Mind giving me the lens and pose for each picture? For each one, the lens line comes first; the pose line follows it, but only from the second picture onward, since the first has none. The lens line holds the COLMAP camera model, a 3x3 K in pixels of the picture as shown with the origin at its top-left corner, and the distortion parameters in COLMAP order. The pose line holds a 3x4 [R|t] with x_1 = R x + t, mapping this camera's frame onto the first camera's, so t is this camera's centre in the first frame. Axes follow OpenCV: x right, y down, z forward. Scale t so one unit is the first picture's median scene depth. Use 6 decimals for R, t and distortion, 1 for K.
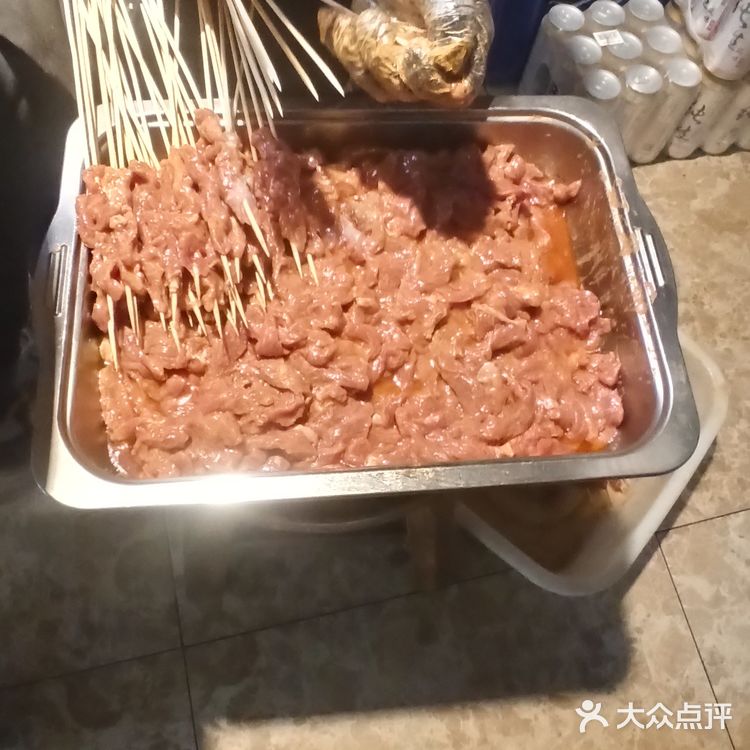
lens RADIAL K [[734.7, 0, 375.0], [0, 734.7, 375.0], [0, 0, 1]] dist [-0.083768, 0.058579]
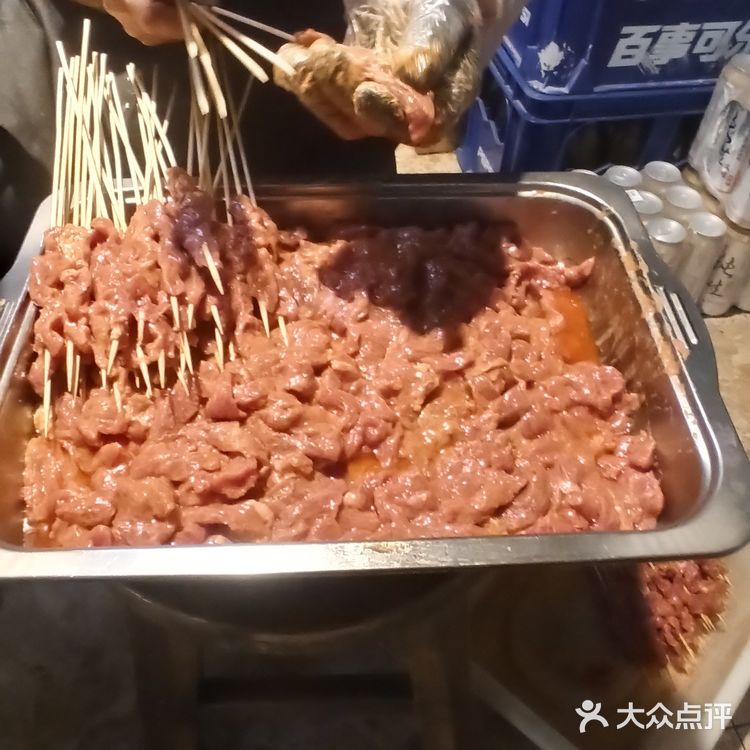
lens RADIAL K [[734.7, 0, 375.0], [0, 734.7, 375.0], [0, 0, 1]] dist [-0.083768, 0.058579]
pose [[0.997854, -0.007549, -0.065043, 0.082504], [-0.012065, 0.955129, -0.295946, 0.166664], [0.064358, 0.296095, 0.952988, 0.192882]]
